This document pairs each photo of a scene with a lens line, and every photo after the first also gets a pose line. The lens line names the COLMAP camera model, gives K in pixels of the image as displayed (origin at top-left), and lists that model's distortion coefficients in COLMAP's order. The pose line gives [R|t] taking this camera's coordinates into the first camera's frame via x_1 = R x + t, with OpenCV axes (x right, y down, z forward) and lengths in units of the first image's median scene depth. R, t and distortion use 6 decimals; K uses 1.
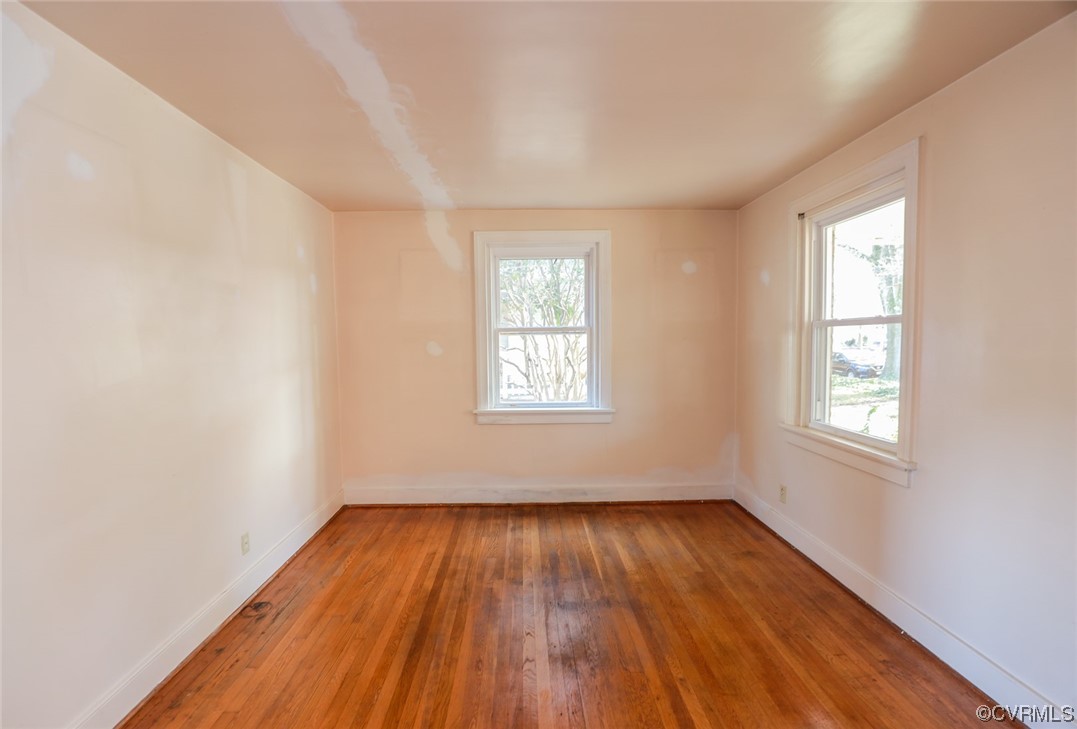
lens RADIAL K [[525.8, 0, 510.8], [0, 525.8, 368.8], [0, 0, 1]] dist [-0.017144, -0.000090]
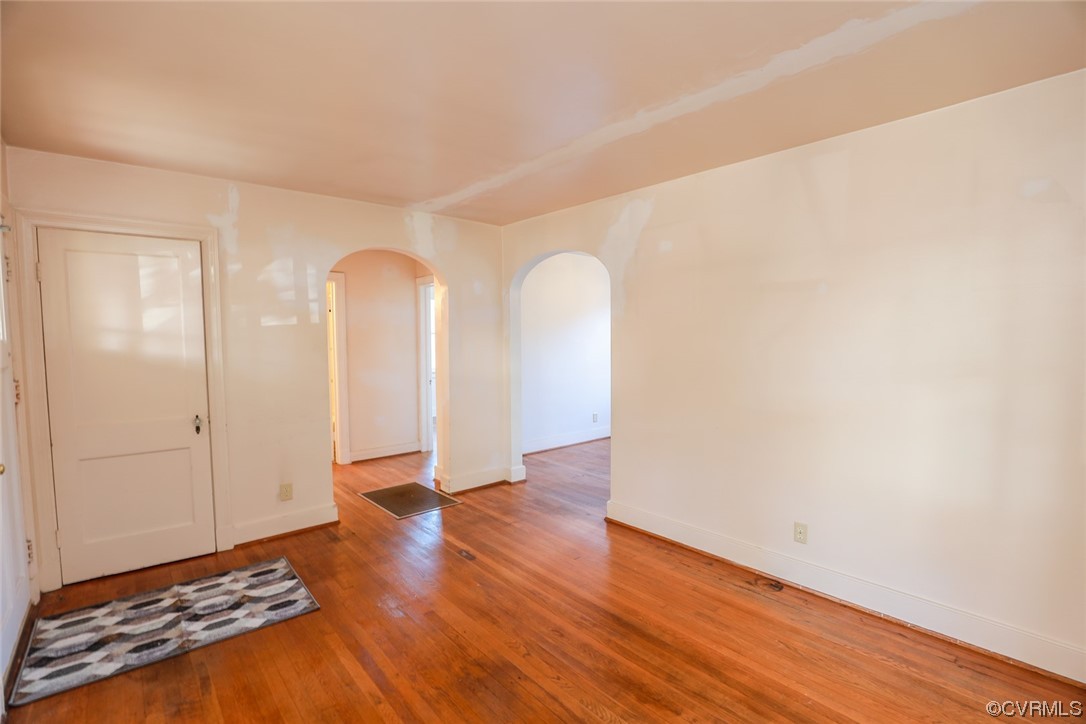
lens RADIAL K [[501.1, 0, 543.9], [0, 501.1, 367.9], [0, 0, 1]] dist [-0.002738, 0.000110]
pose [[-0.742085, 0.061293, -0.667497, 0.629615], [-0.023851, 0.992766, 0.117676, -0.115820], [0.669881, 0.103246, -0.735255, 1.684240]]
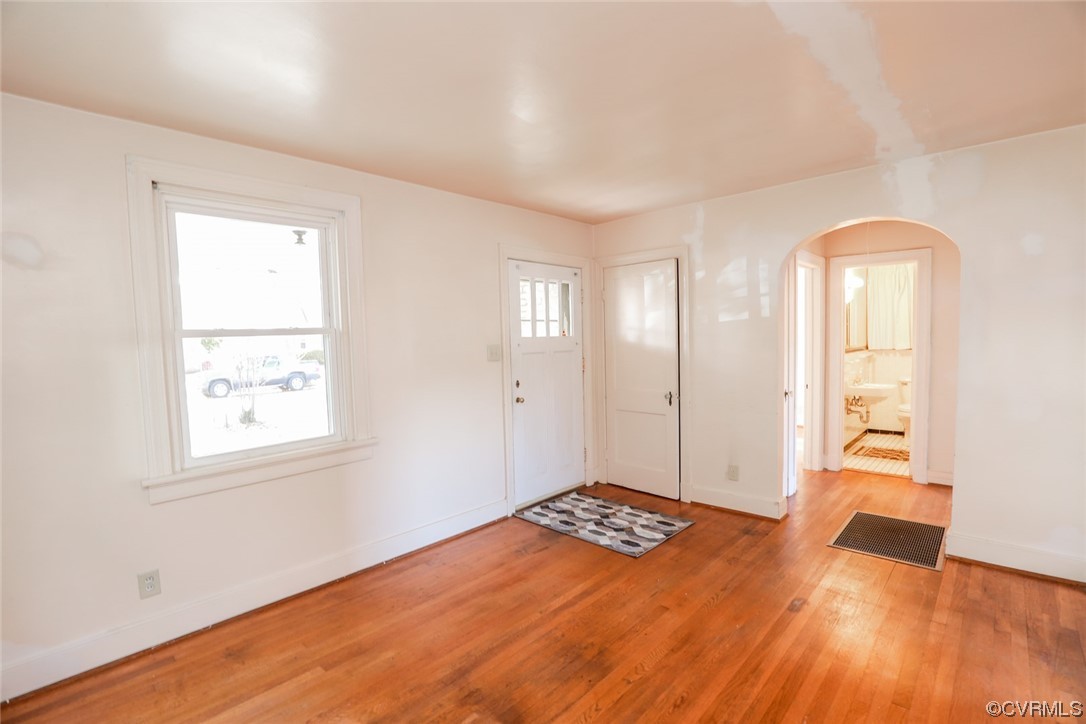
lens RADIAL K [[508.6, 0, 548.7], [0, 508.6, 367.7], [0, 0, 1]] dist [-0.014992, 0.000742]
pose [[-0.755805, -0.008536, 0.654741, -0.445190], [0.072040, 0.992761, 0.096102, -0.096632], [-0.650822, 0.119802, -0.749719, 1.701842]]
